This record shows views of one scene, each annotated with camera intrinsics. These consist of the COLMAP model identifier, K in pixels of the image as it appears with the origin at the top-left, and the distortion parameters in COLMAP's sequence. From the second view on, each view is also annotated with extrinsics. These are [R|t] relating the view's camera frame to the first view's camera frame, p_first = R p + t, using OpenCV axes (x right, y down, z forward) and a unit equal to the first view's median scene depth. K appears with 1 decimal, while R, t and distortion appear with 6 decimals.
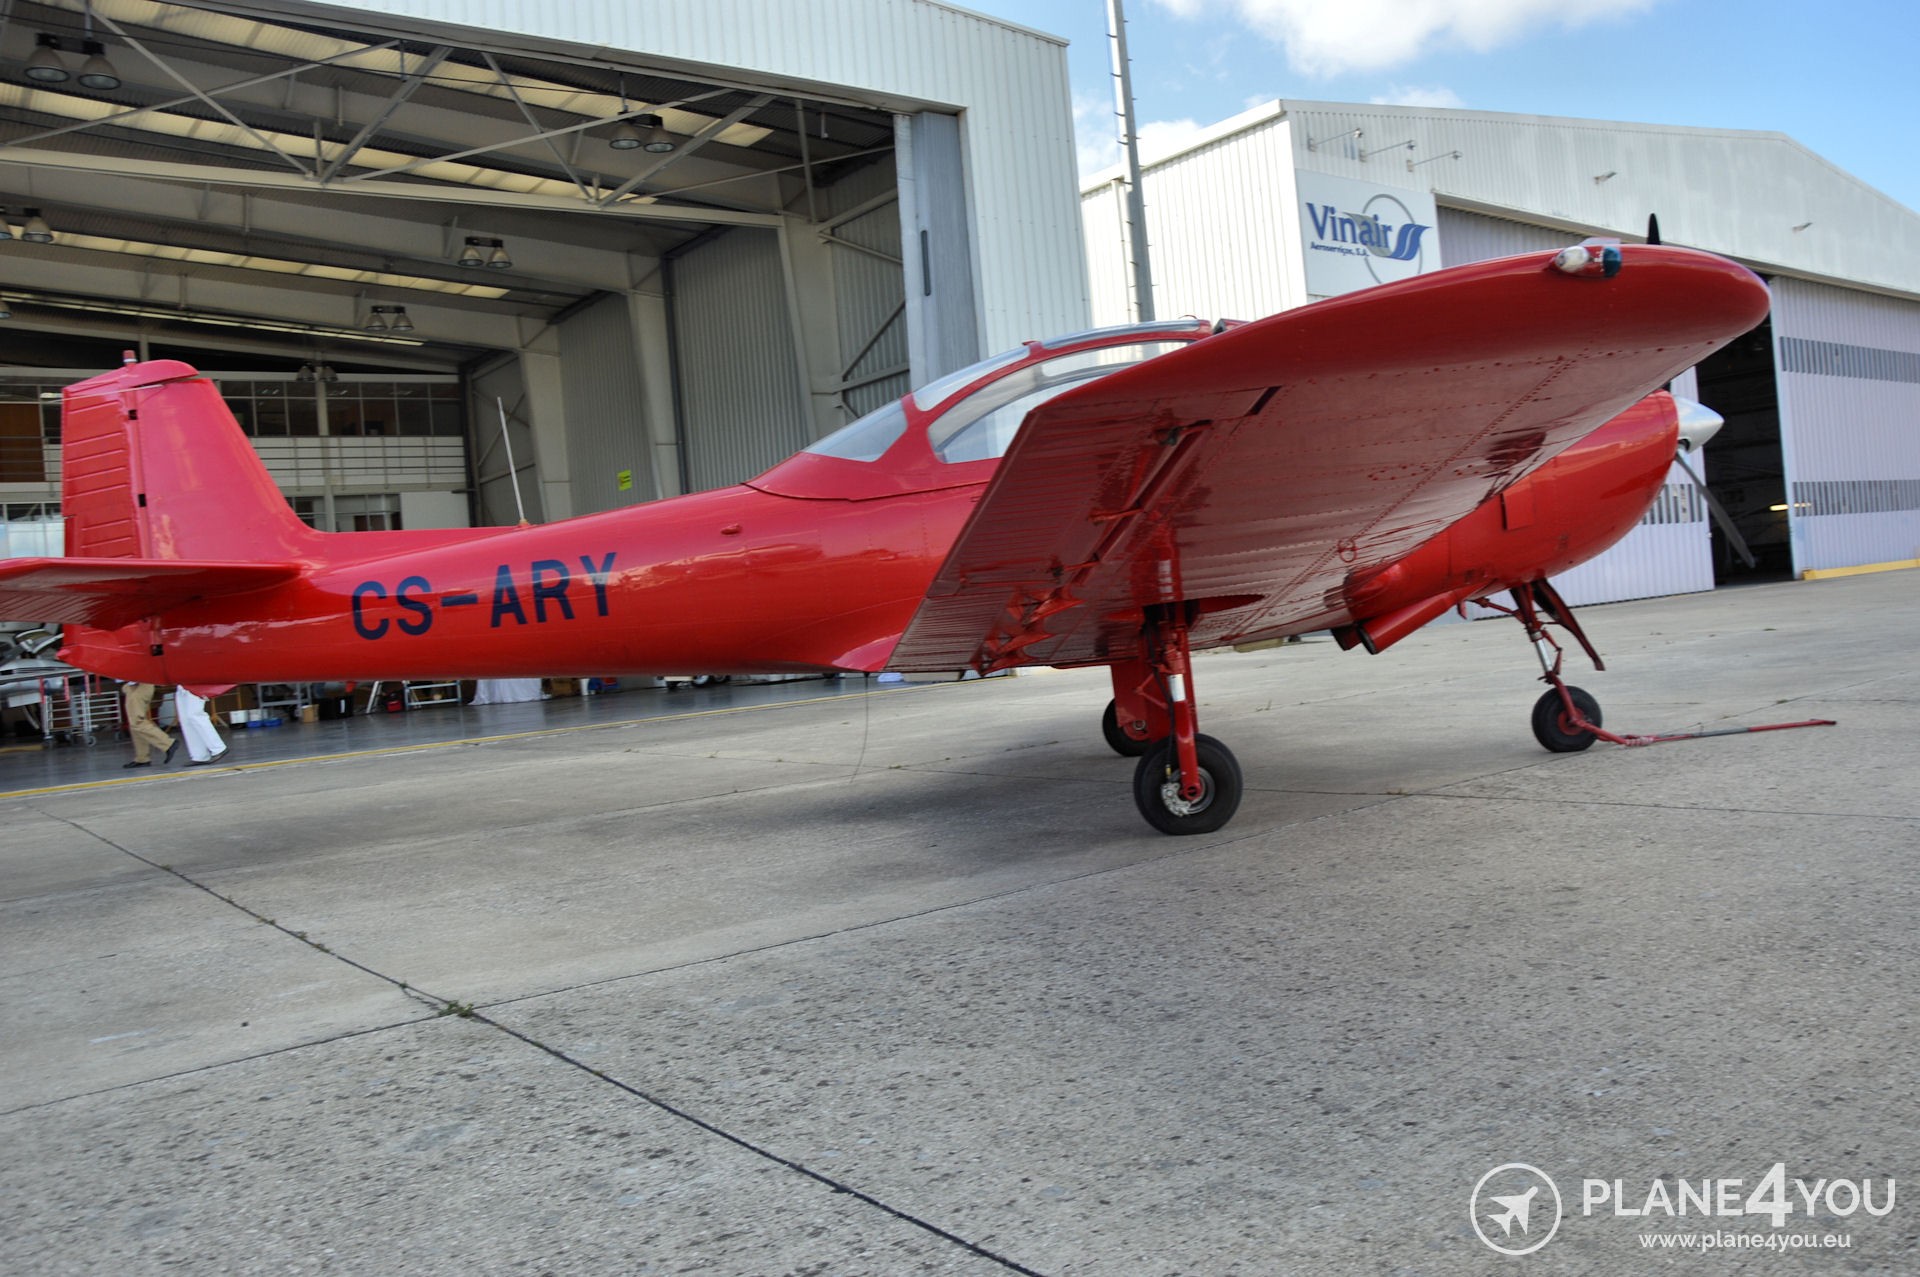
lens RADIAL K [[1515.6, 0, 979.3], [0, 1515.6, 647.4], [0, 0, 1]] dist [-0.155191, 0.120147]
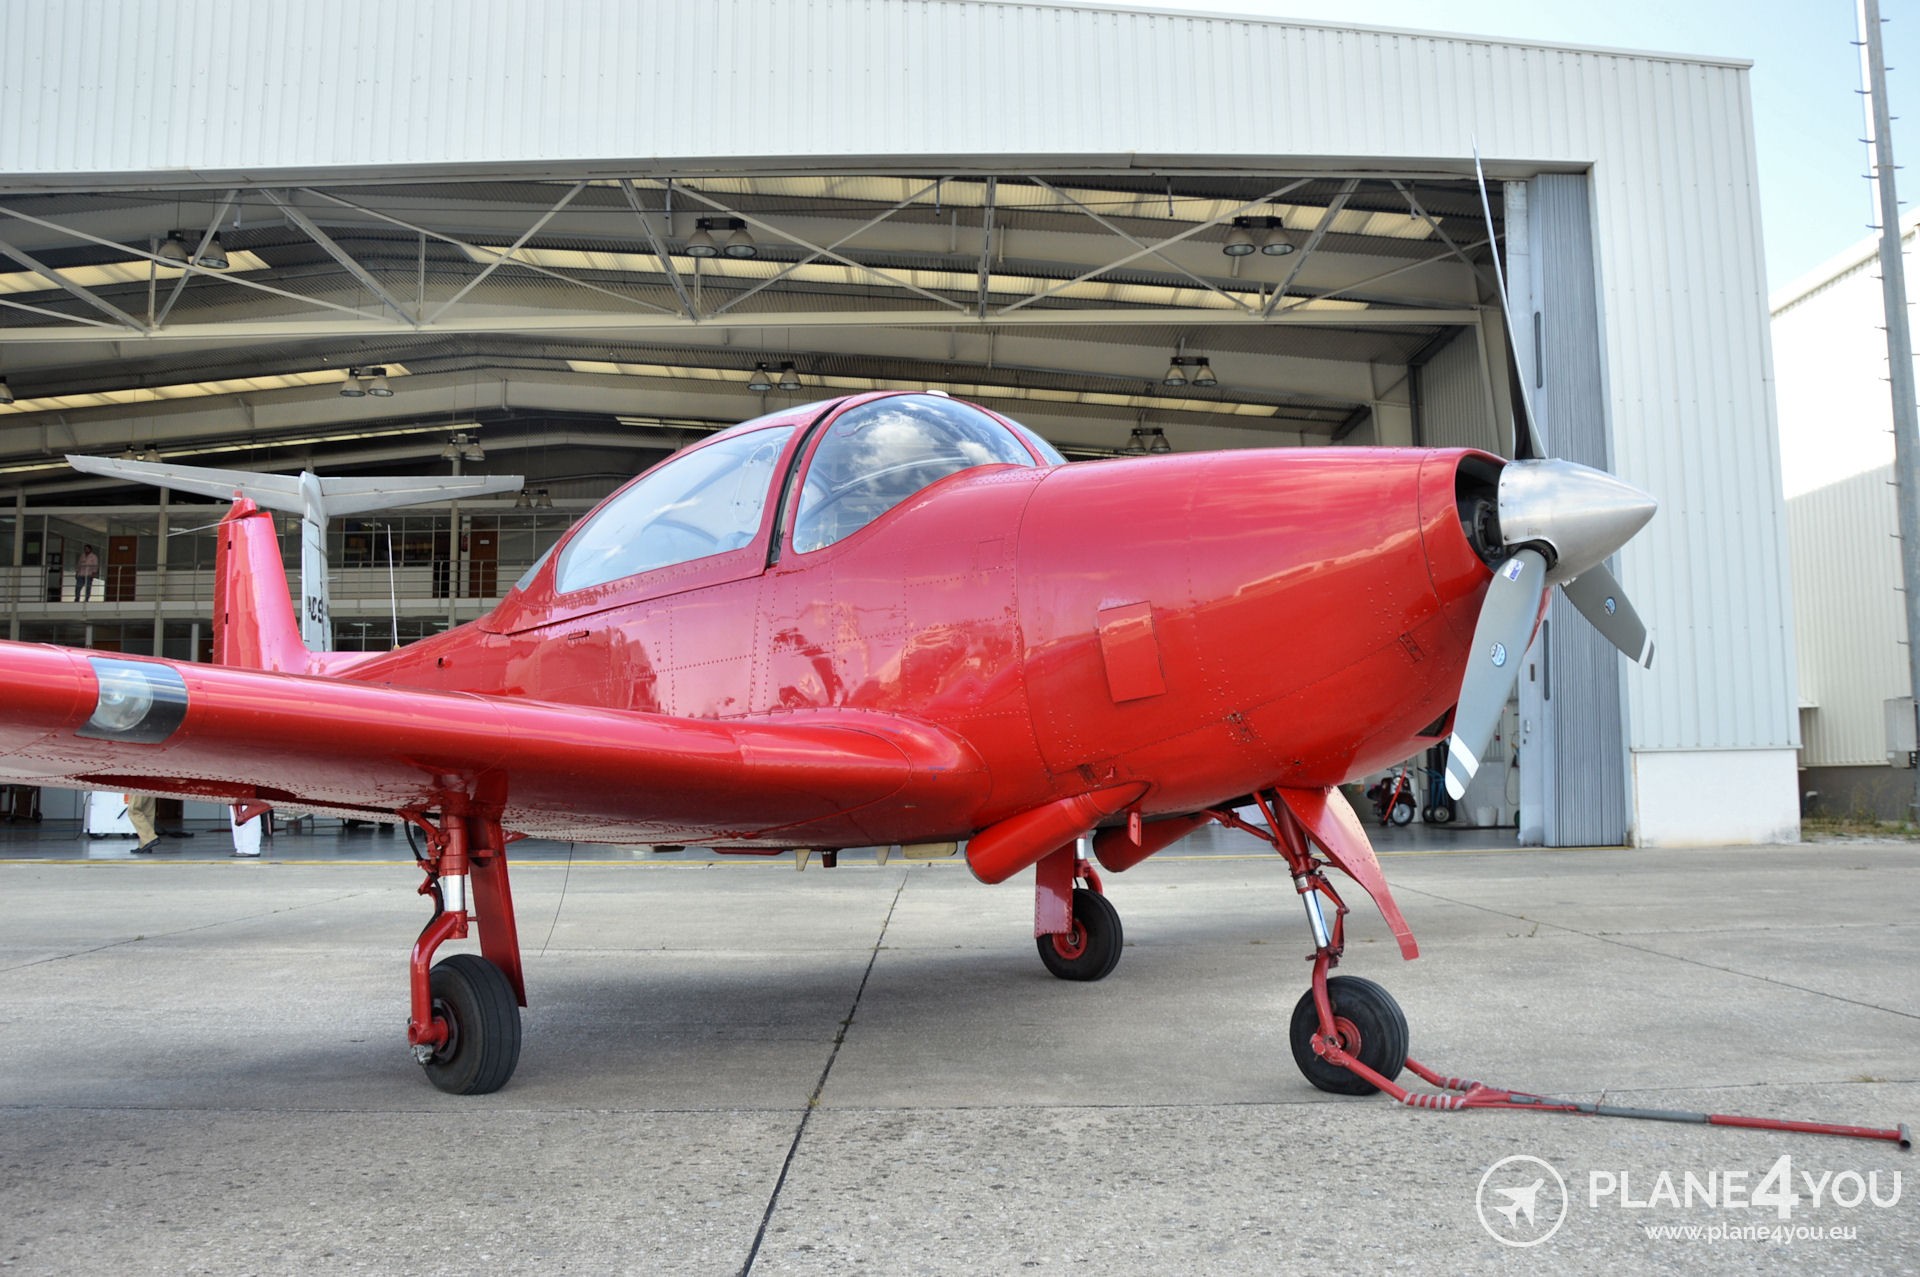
lens RADIAL K [[1515.6, 0, 979.3], [0, 1515.6, 647.4], [0, 0, 1]] dist [-0.155191, 0.120147]
pose [[0.795316, 0.023444, -0.605742, 0.179642], [-0.070485, 0.996051, -0.053993, -0.016947], [0.602083, 0.085637, 0.793827, 0.128308]]
